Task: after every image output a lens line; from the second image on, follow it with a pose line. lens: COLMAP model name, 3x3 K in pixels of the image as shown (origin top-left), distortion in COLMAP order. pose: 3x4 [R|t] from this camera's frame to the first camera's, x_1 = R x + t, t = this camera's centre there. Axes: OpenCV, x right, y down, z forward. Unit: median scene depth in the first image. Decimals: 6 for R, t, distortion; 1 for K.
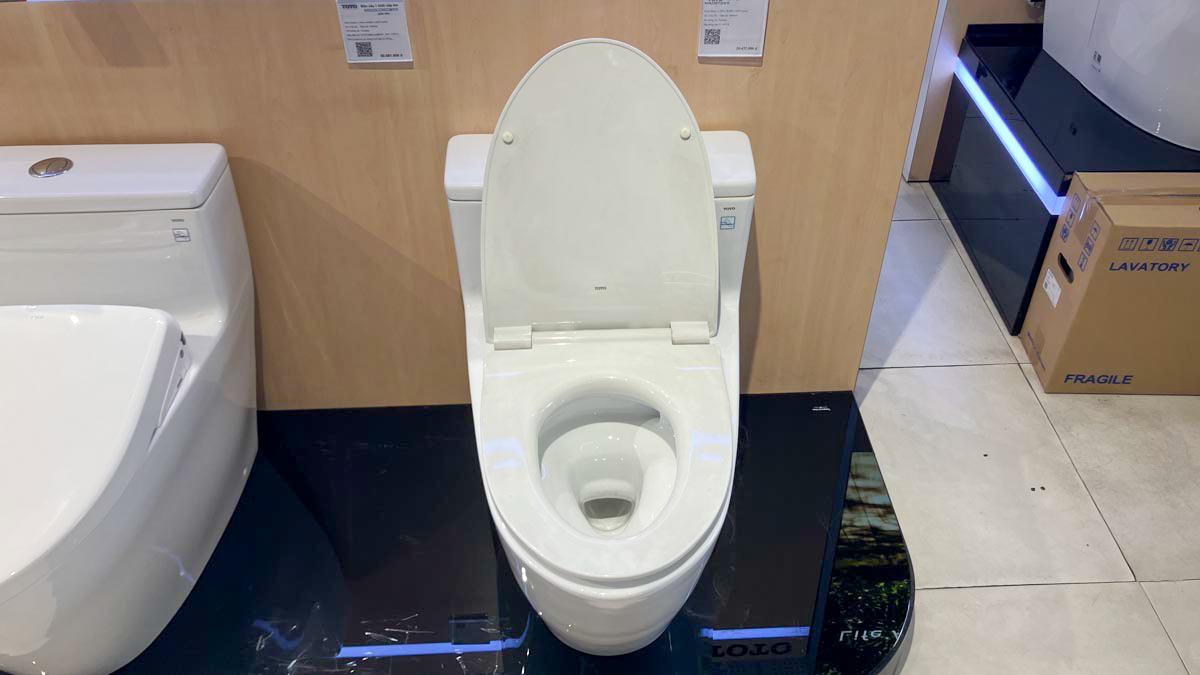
lens RADIAL K [[993.6, 0, 596.4], [0, 993.6, 335.6], [0, 0, 1]] dist [-0.010733, 0.022771]
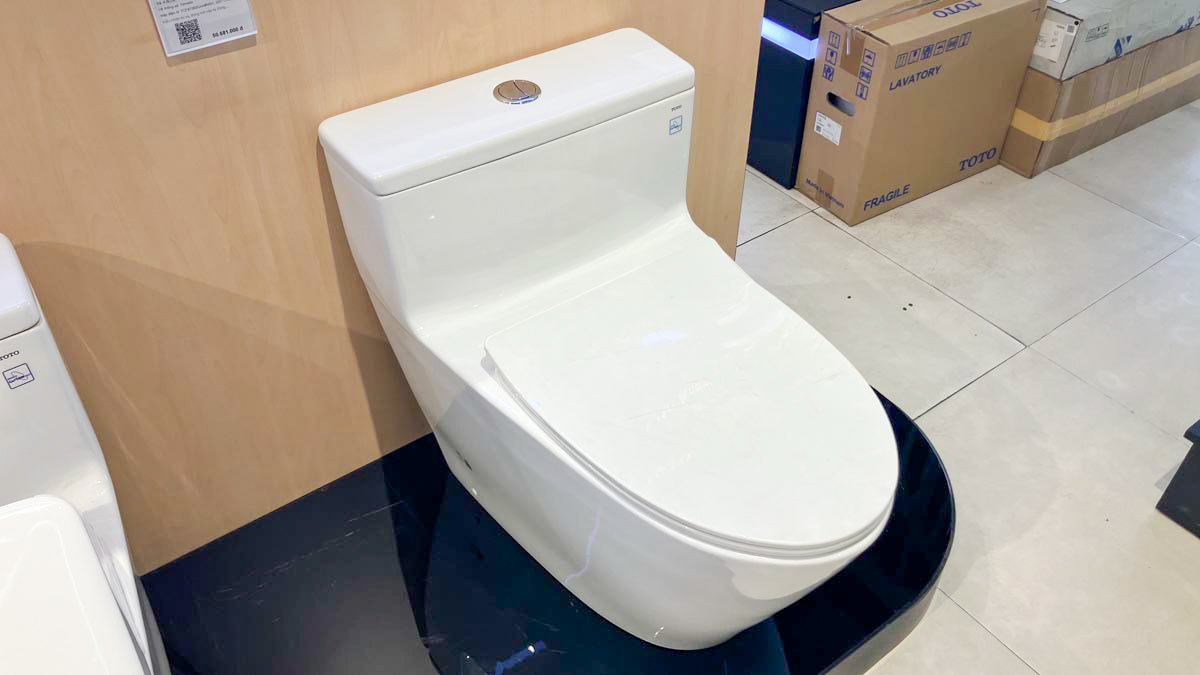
lens RADIAL K [[993.6, 0, 597.7], [0, 993.6, 332.0], [0, 0, 1]] dist [-0.010733, 0.022771]
pose [[0.827704, -0.364924, 0.426306, -0.311741], [0.356634, 0.928607, 0.102472, -0.050120], [-0.433265, 0.067219, 0.898756, 0.216783]]
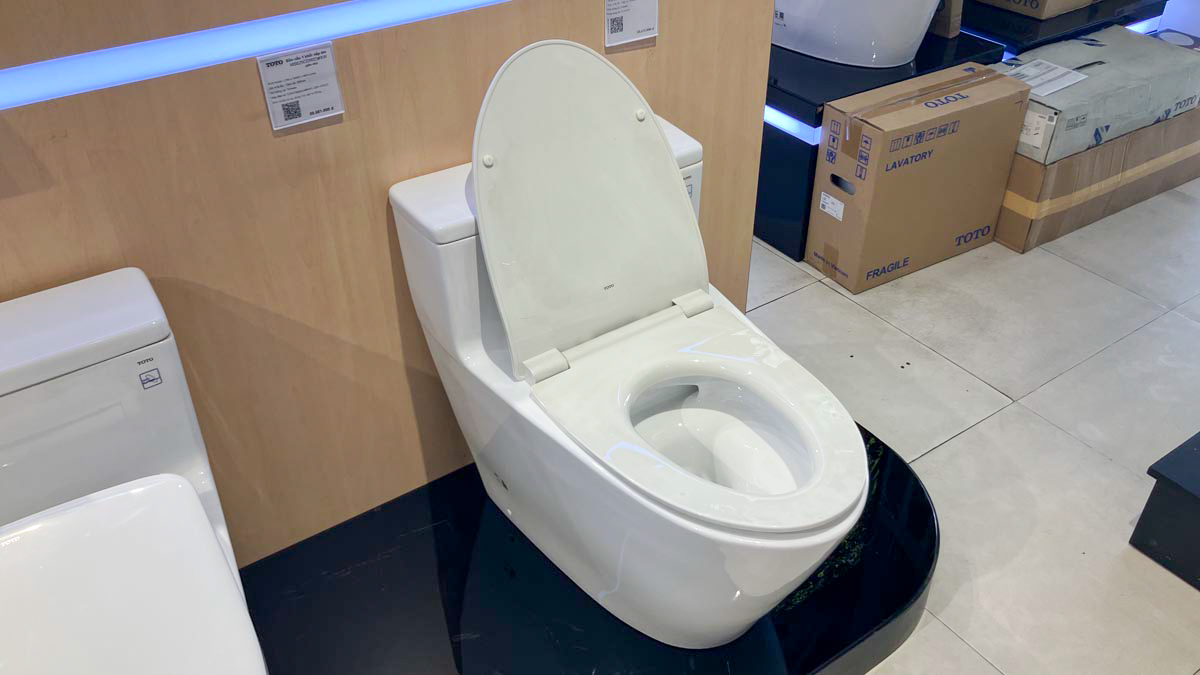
lens RADIAL K [[993.6, 0, 594.8], [0, 993.6, 335.2], [0, 0, 1]] dist [-0.010733, 0.022771]
pose [[0.846218, -0.317153, 0.428170, -0.374480], [0.348305, 0.937362, 0.005944, -0.011840], [-0.403236, 0.144104, 0.903678, 0.107151]]
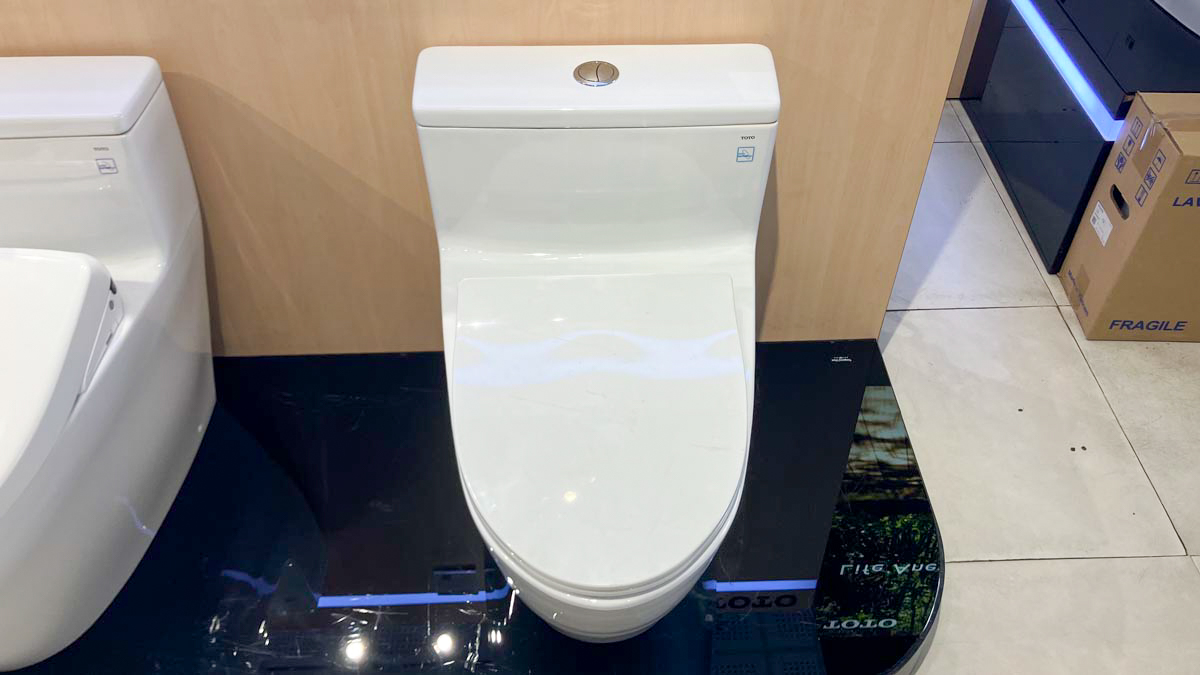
lens RADIAL K [[993.6, 0, 588.2], [0, 993.6, 334.8], [0, 0, 1]] dist [-0.010733, 0.022771]
pose [[0.999959, 0.006774, -0.006079, 0.002842], [-0.006208, 0.996034, 0.088759, -0.029107], [0.006656, -0.088718, 0.996035, 0.114758]]
